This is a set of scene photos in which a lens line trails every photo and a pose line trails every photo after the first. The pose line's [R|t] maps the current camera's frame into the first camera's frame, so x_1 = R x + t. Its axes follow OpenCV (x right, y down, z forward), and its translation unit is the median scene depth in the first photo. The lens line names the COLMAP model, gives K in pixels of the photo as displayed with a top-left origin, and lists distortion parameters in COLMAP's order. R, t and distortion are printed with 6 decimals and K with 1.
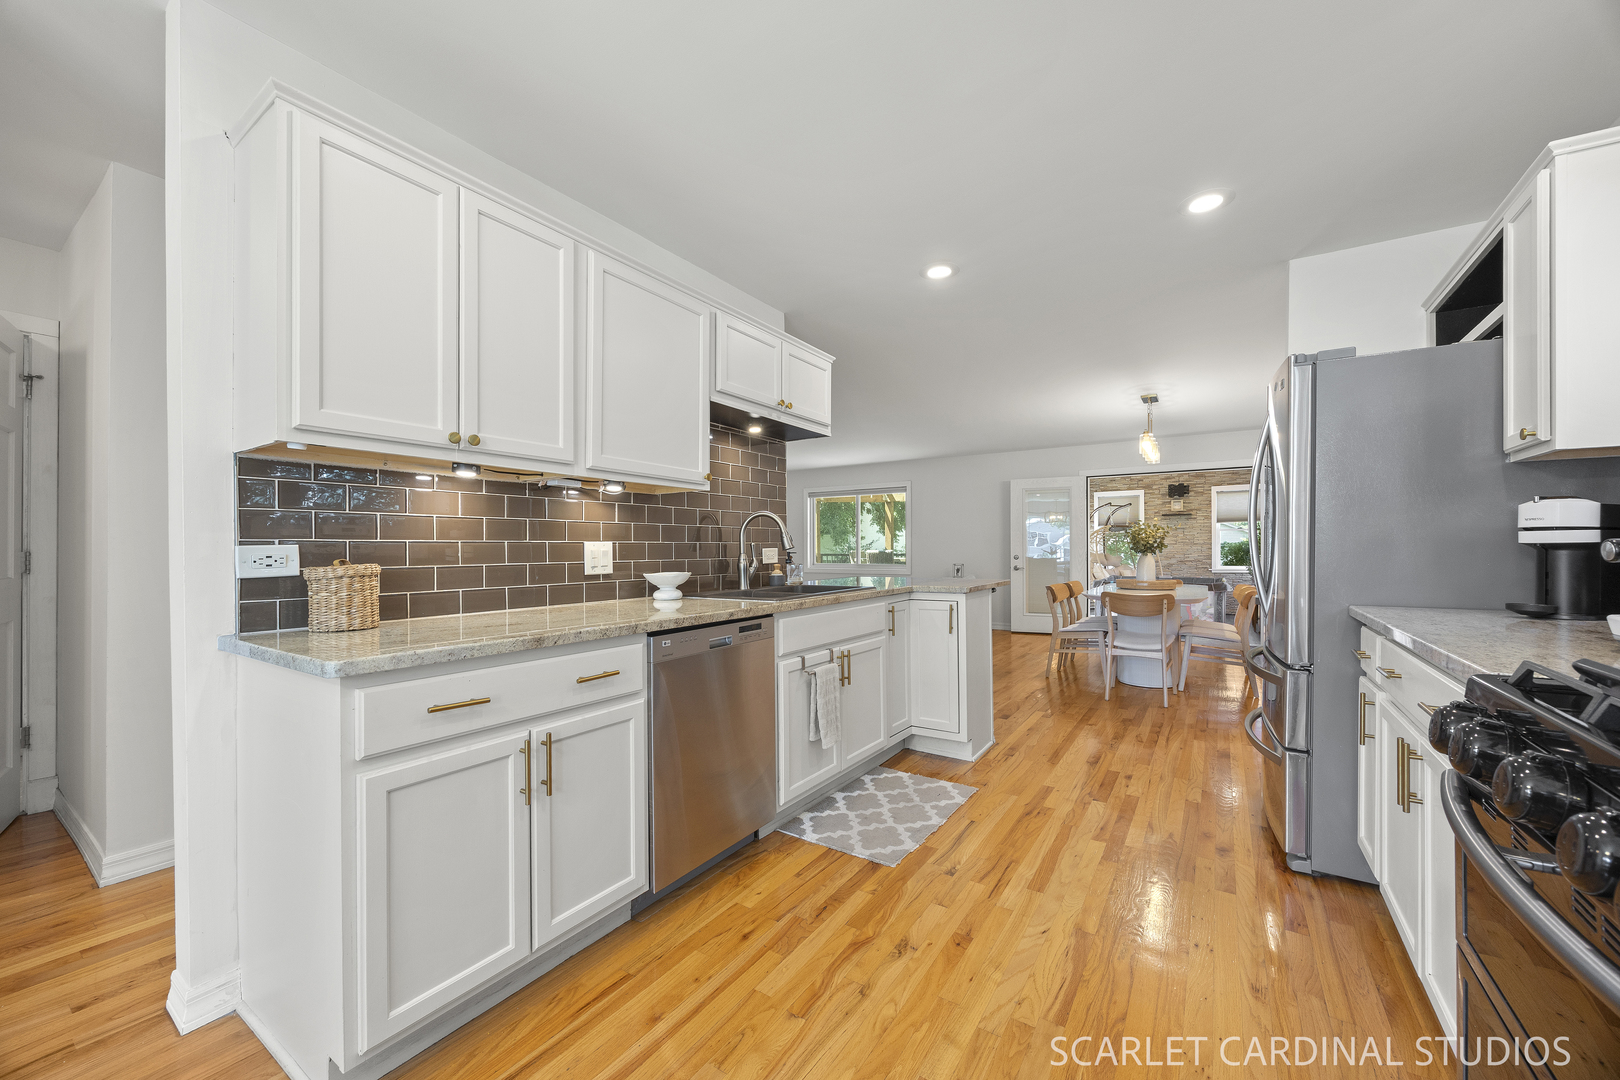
lens RADIAL K [[623.4, 0, 817.7], [0, 623.4, 540.9], [0, 0, 1]] dist [-0.001140, -0.000130]
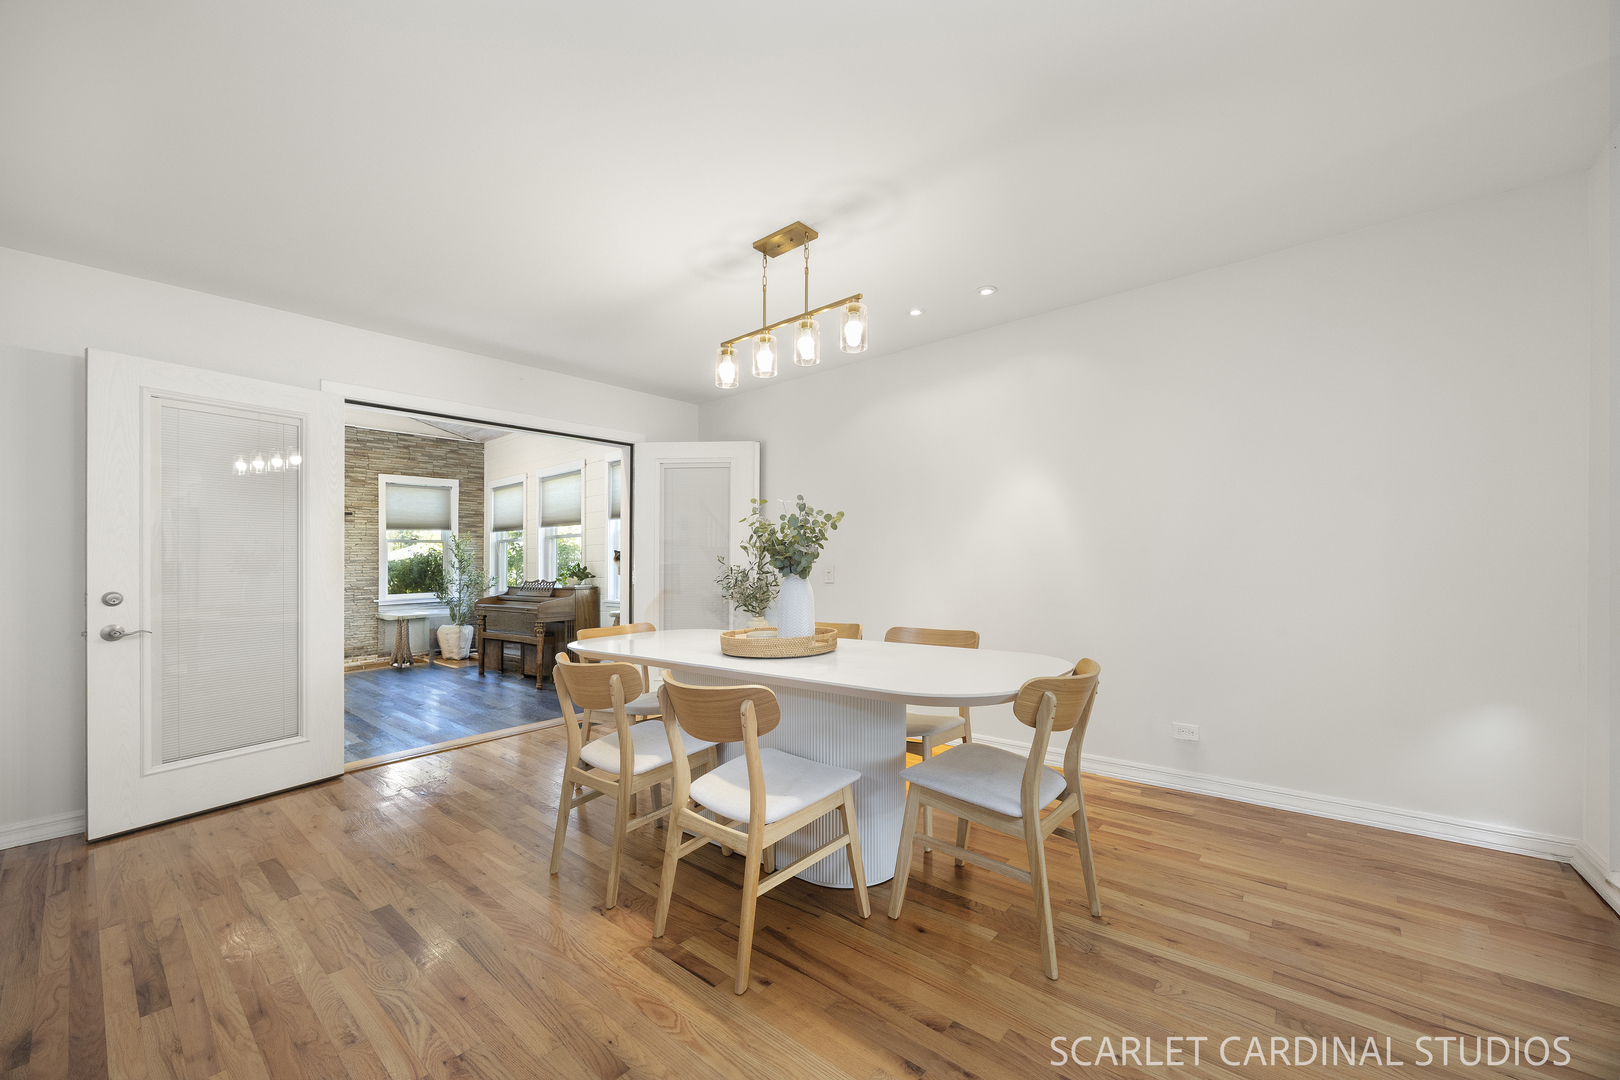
lens RADIAL K [[634.2, 0, 810.0], [0, 634.2, 540.0], [0, 0, 1]] dist [0.000591, -0.000008]
pose [[0.105774, 0.032702, 0.993852, 0.062217], [0.002819, 0.999445, -0.033186, 0.017242], [-0.994386, 0.006312, 0.105623, 1.514456]]
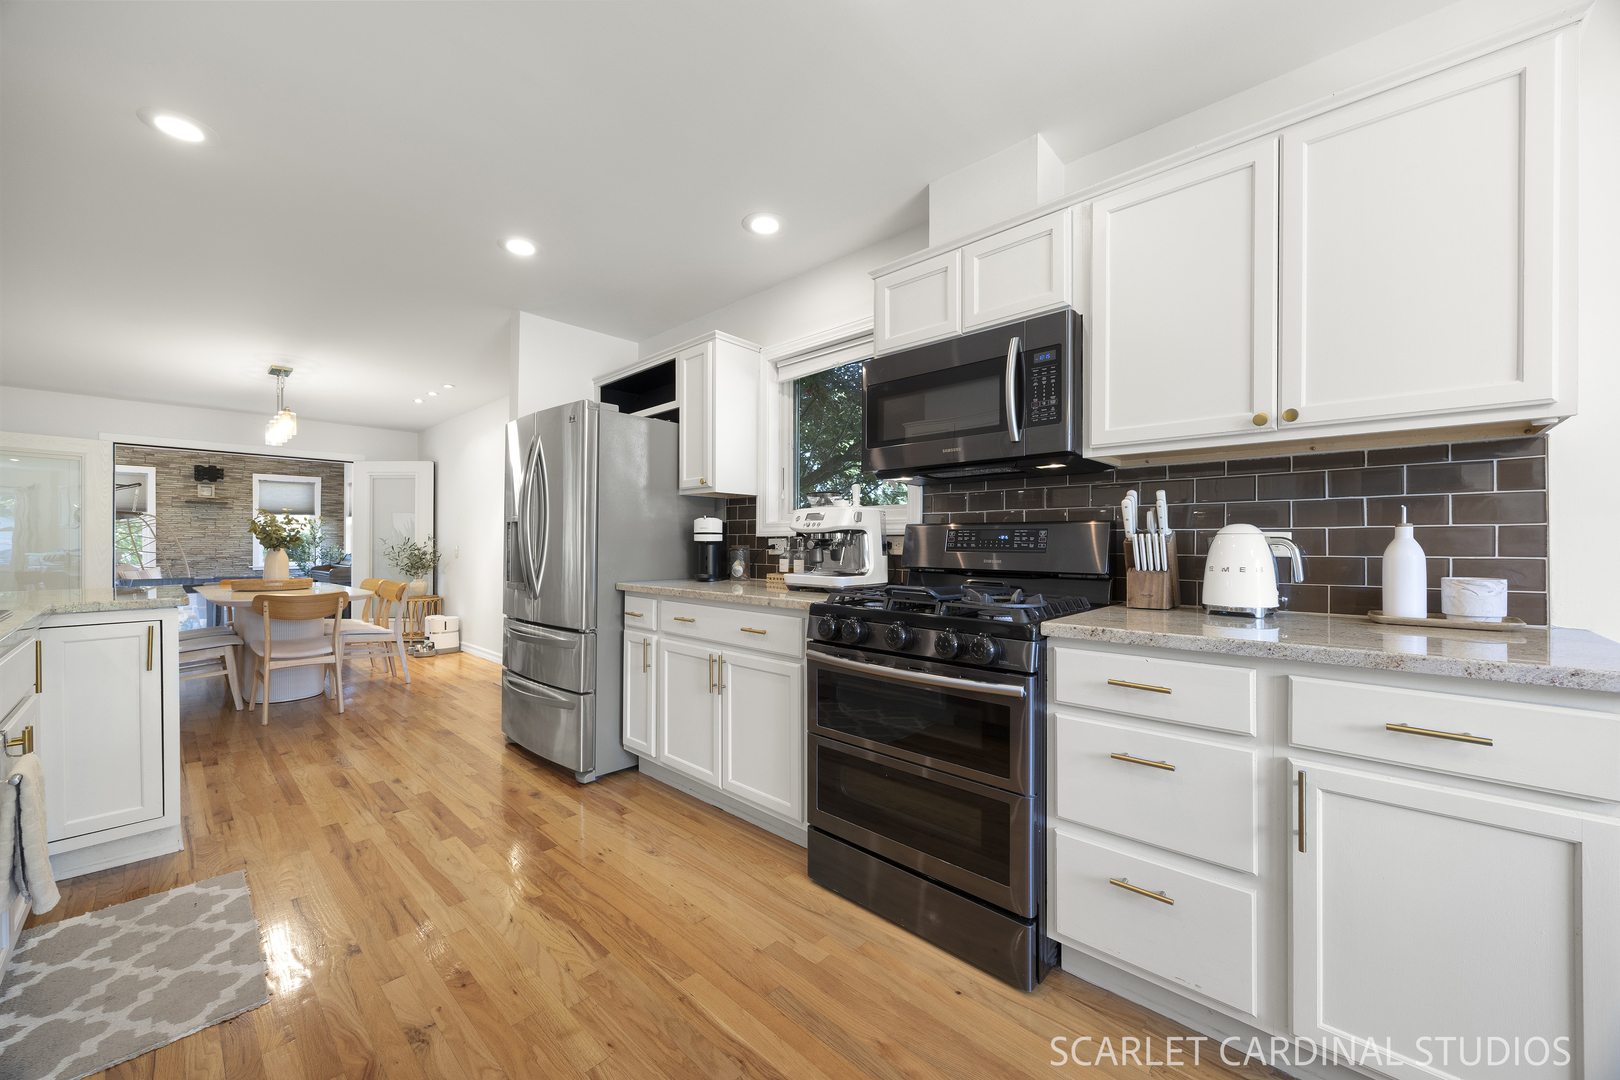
lens RADIAL K [[624.8, 0, 803.8], [0, 624.8, 534.1], [0, 0, 1]] dist [-0.001250, -0.000238]
pose [[0.165158, 0.017720, 0.986108, -0.366436], [-0.014677, 0.999772, -0.015508, 0.004718], [-0.986158, -0.011912, 0.165380, 0.236497]]
